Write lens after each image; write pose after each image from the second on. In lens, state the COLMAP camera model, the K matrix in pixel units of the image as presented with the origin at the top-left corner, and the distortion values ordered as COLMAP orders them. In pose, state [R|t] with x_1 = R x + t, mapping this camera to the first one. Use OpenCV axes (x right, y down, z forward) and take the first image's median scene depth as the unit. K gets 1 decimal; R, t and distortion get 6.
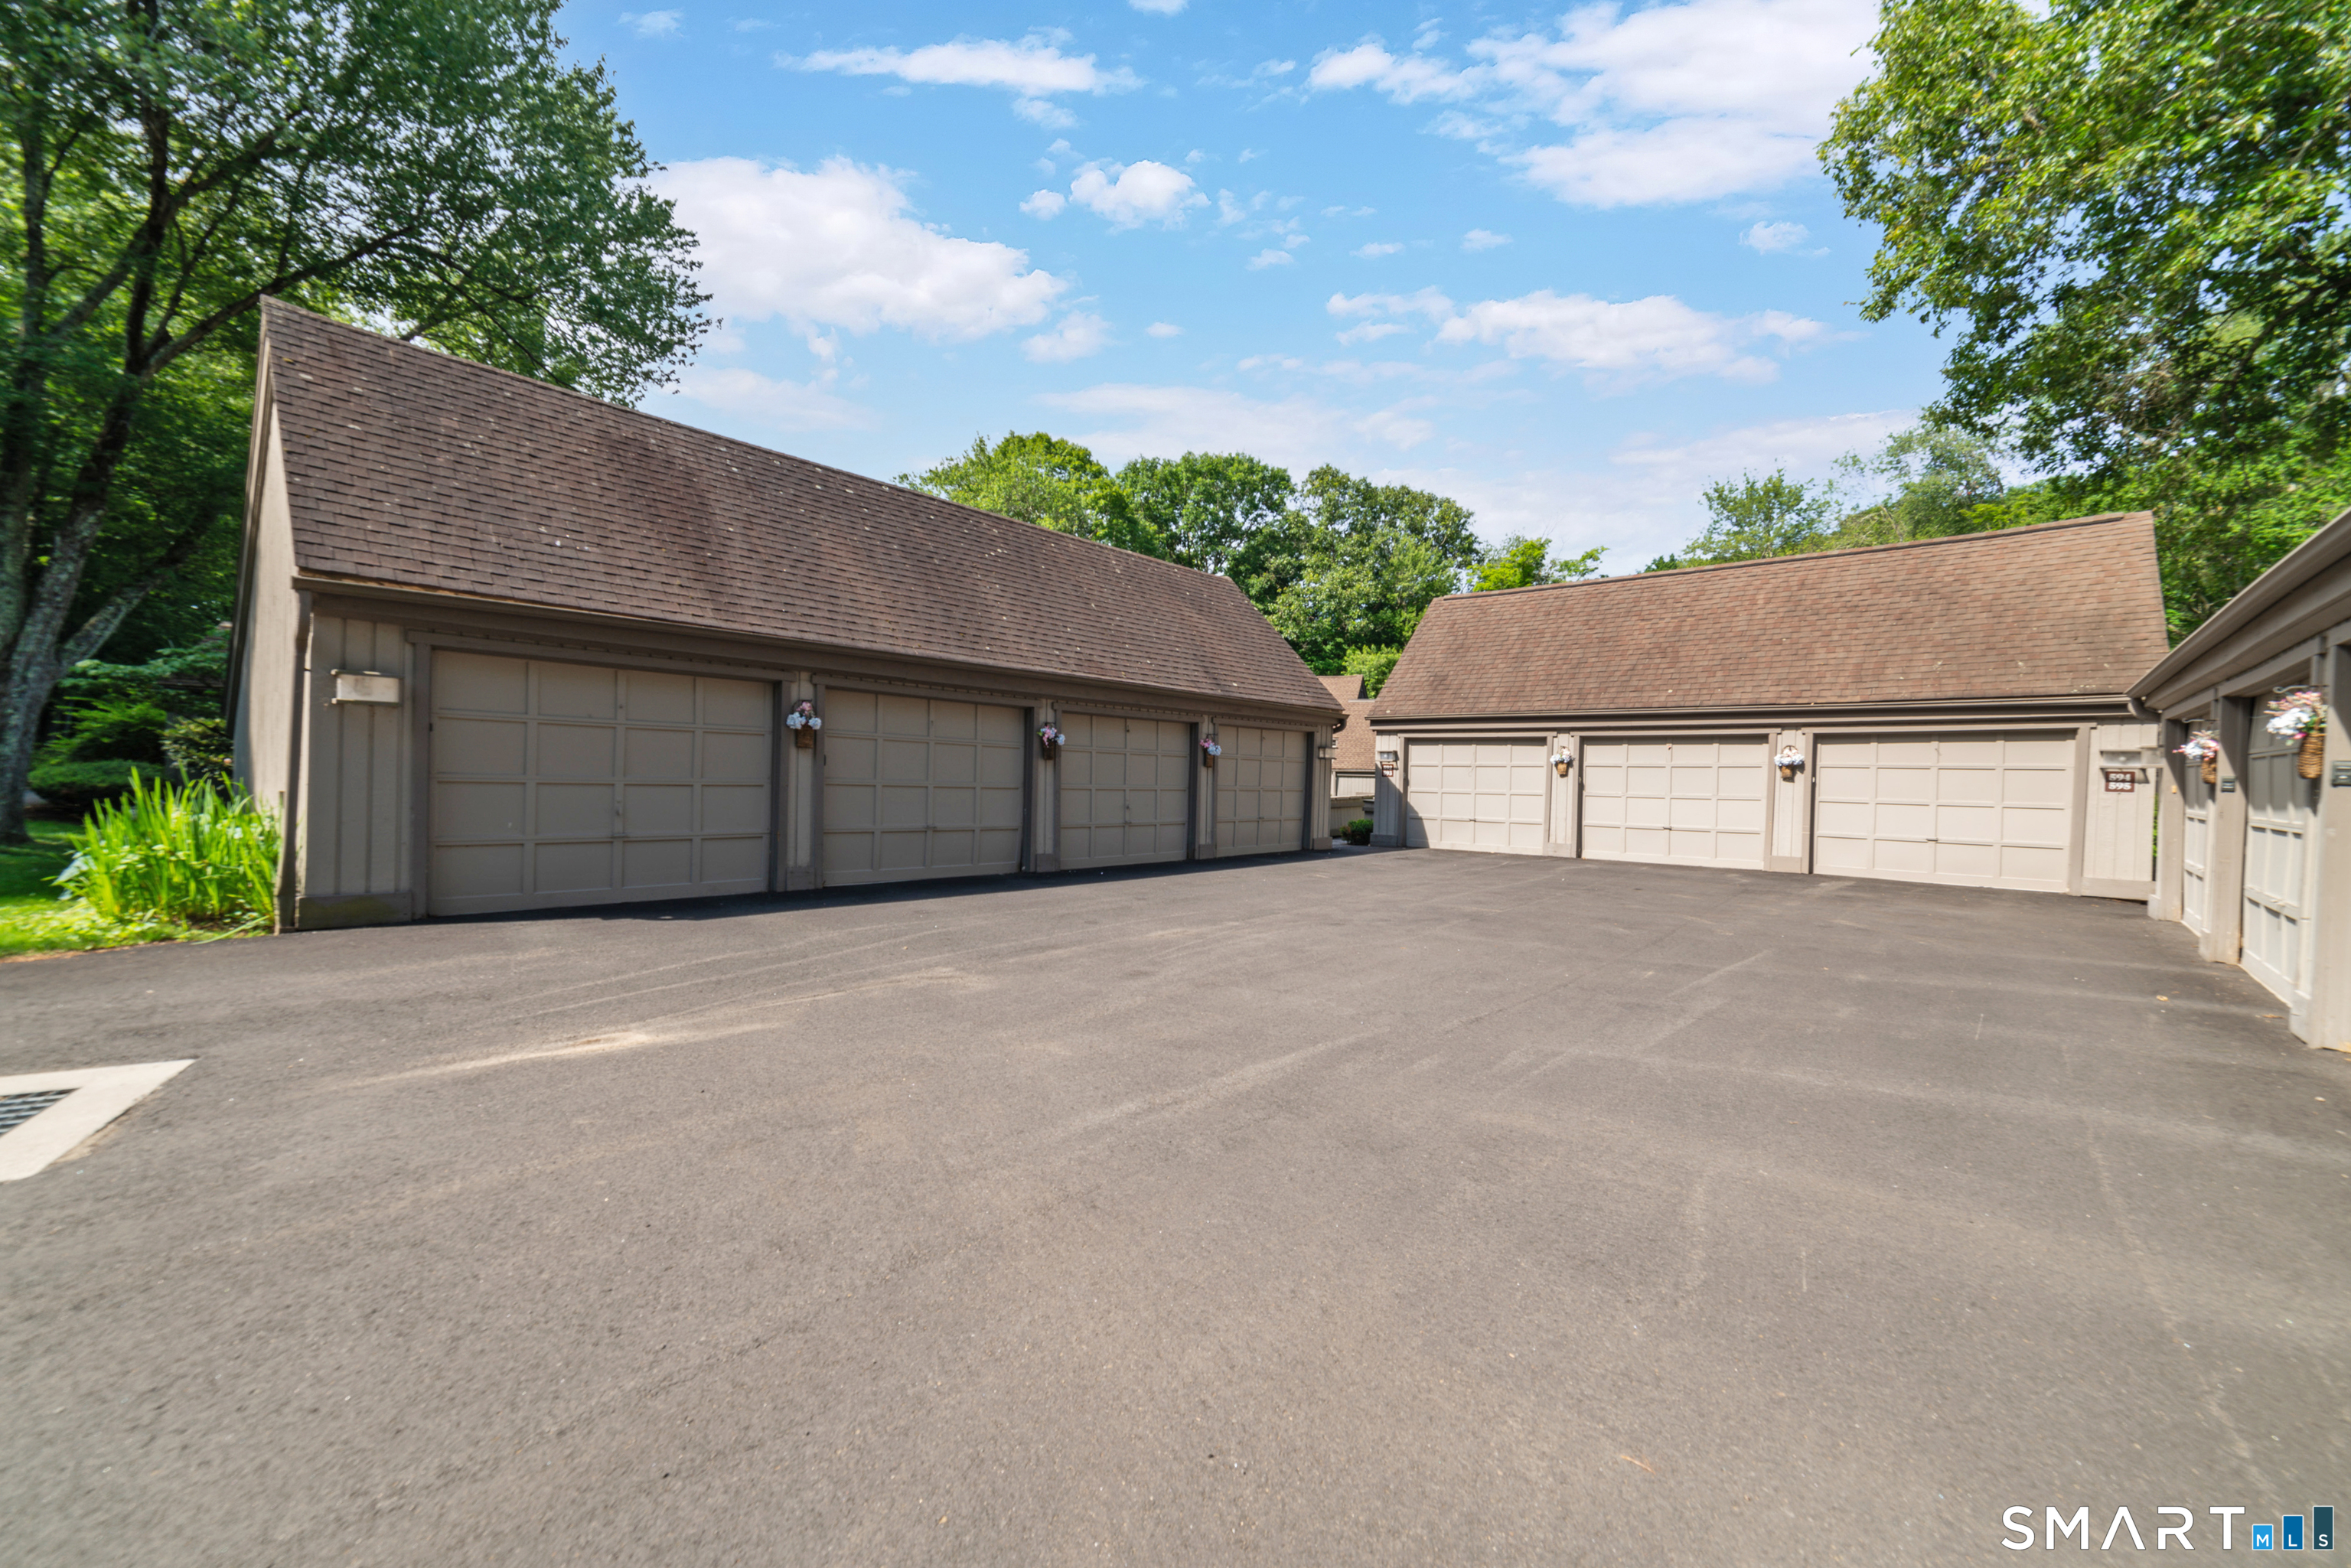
lens RADIAL K [[916.0, 0, 1175.5], [0, 916.0, 784.0], [0, 0, 1]] dist [0.001553, 0.000377]
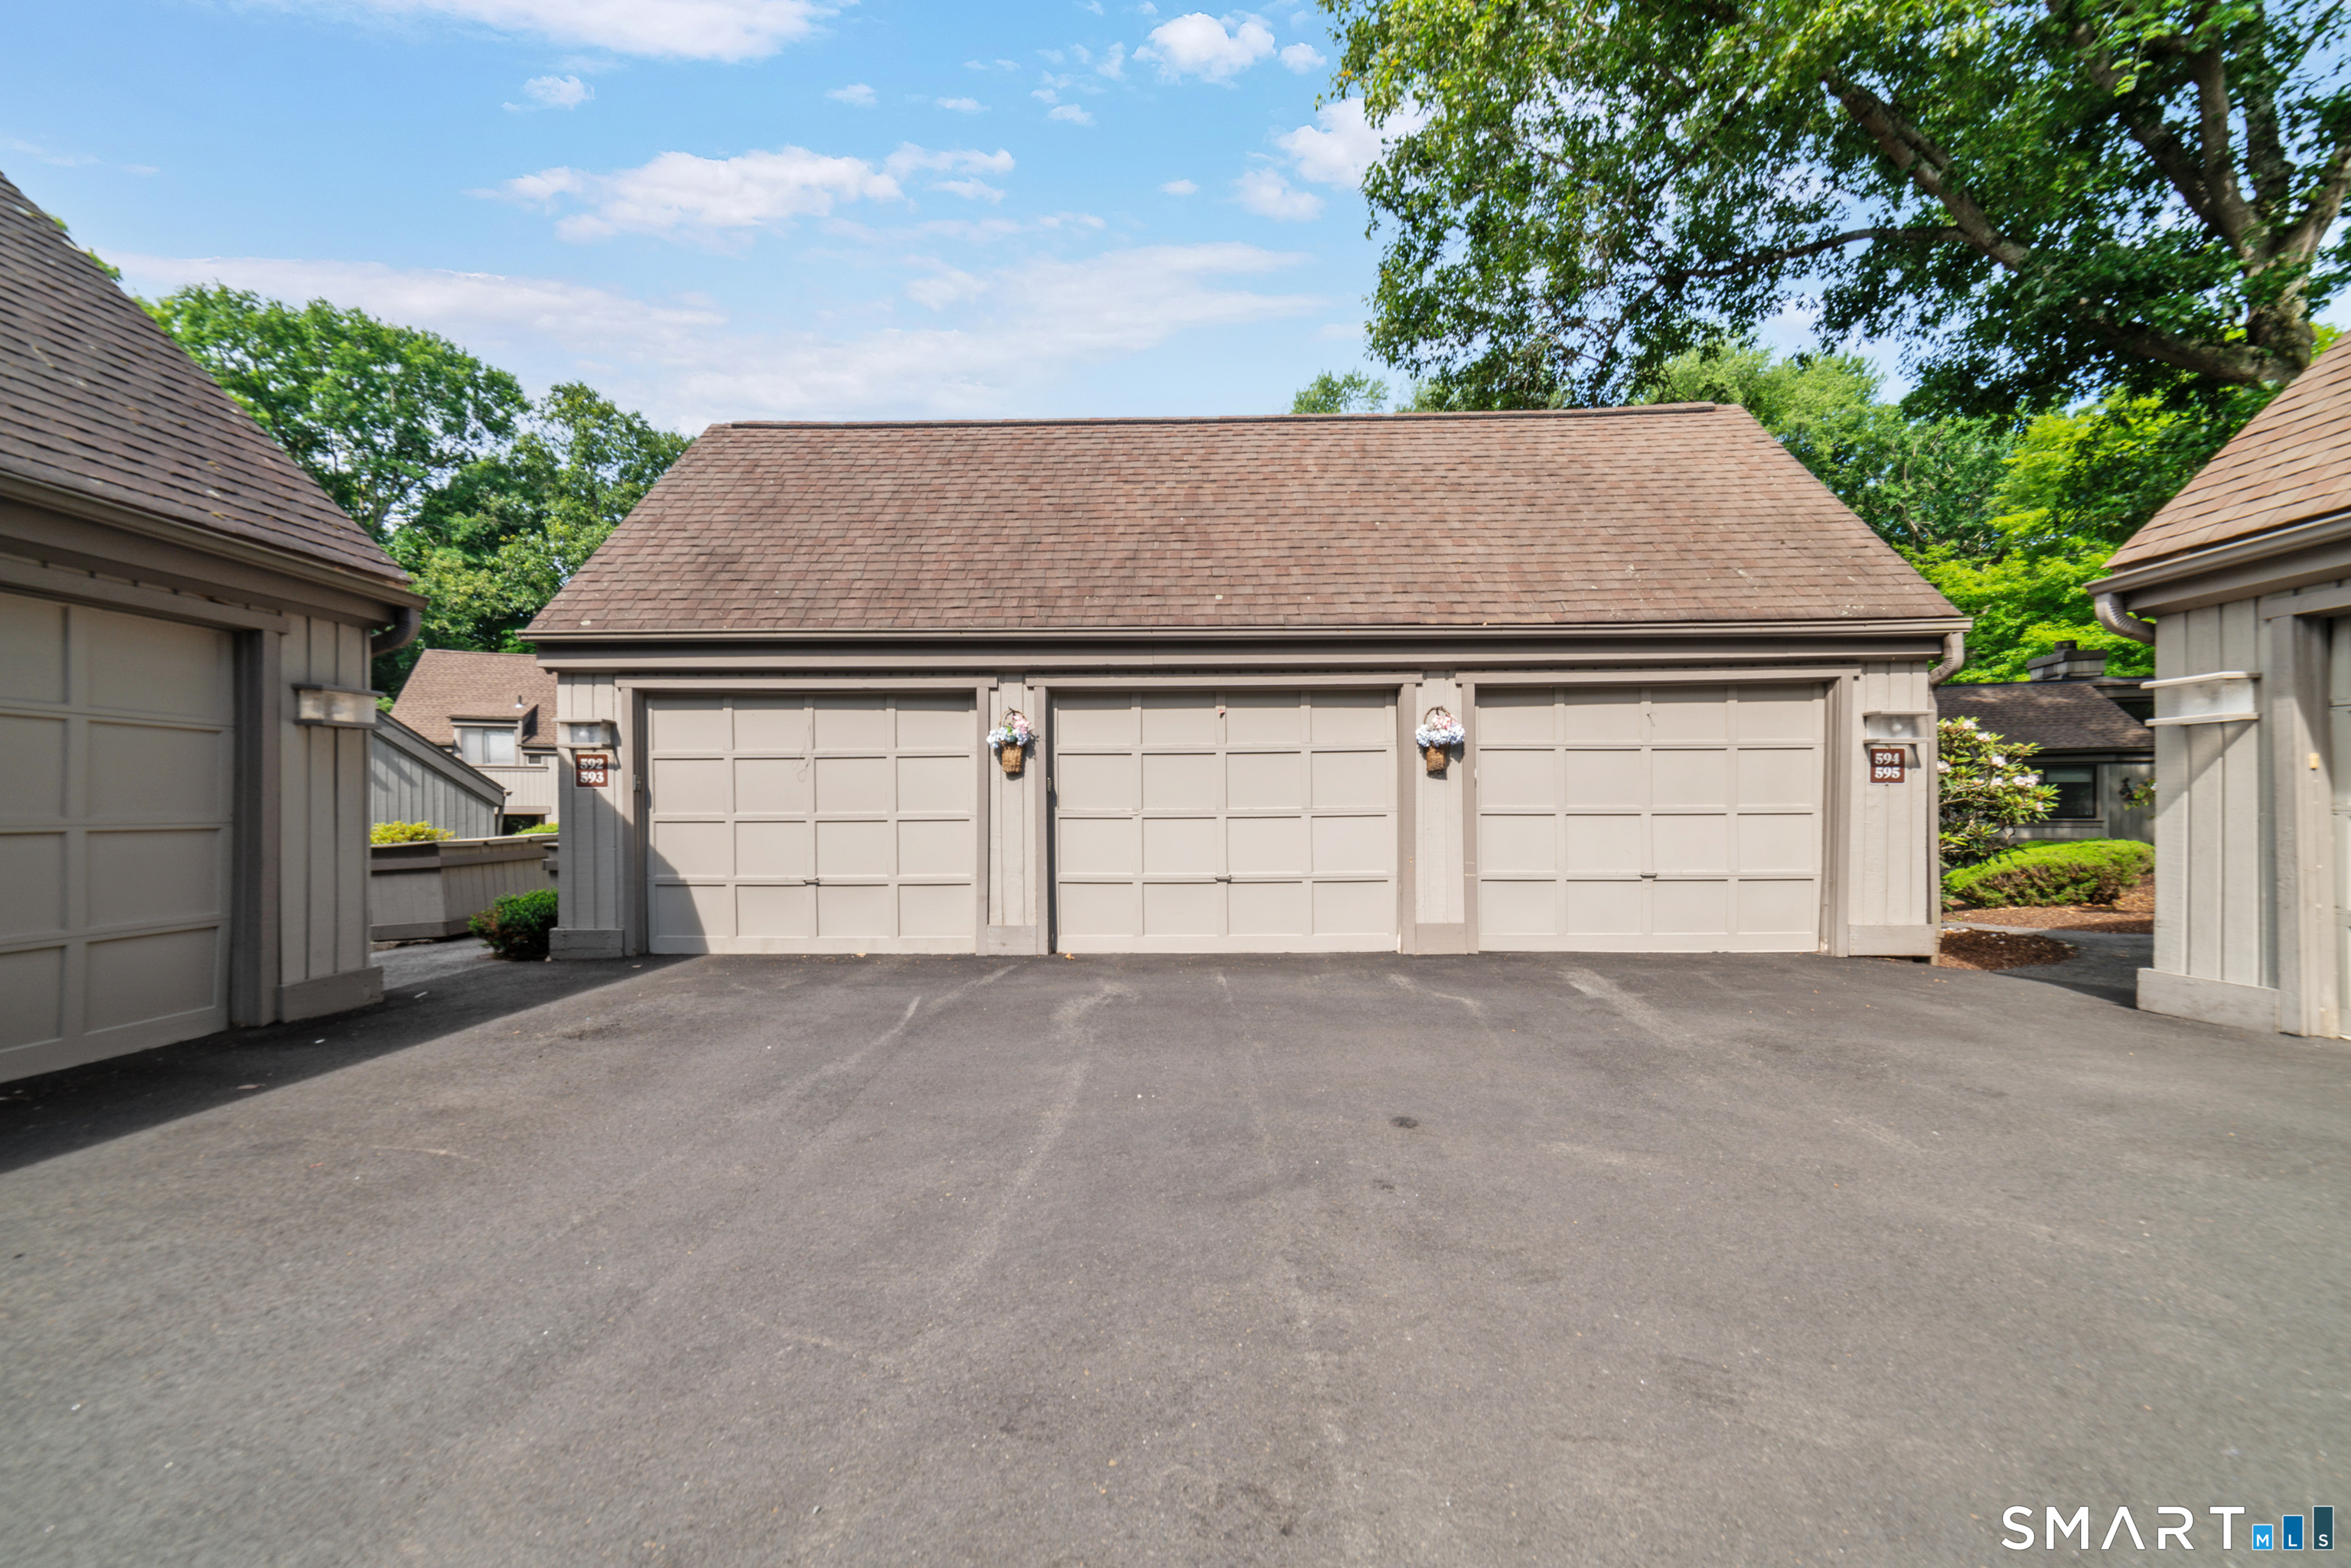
lens RADIAL K [[934.9, 0, 1171.5], [0, 934.9, 821.3], [0, 0, 1]] dist [0.001027, 0.000054]
pose [[0.767332, -0.034222, 0.640336, 0.164644], [0.026621, 0.999414, 0.021512, 0.005359], [-0.640697, 0.000539, 0.767794, 0.527075]]
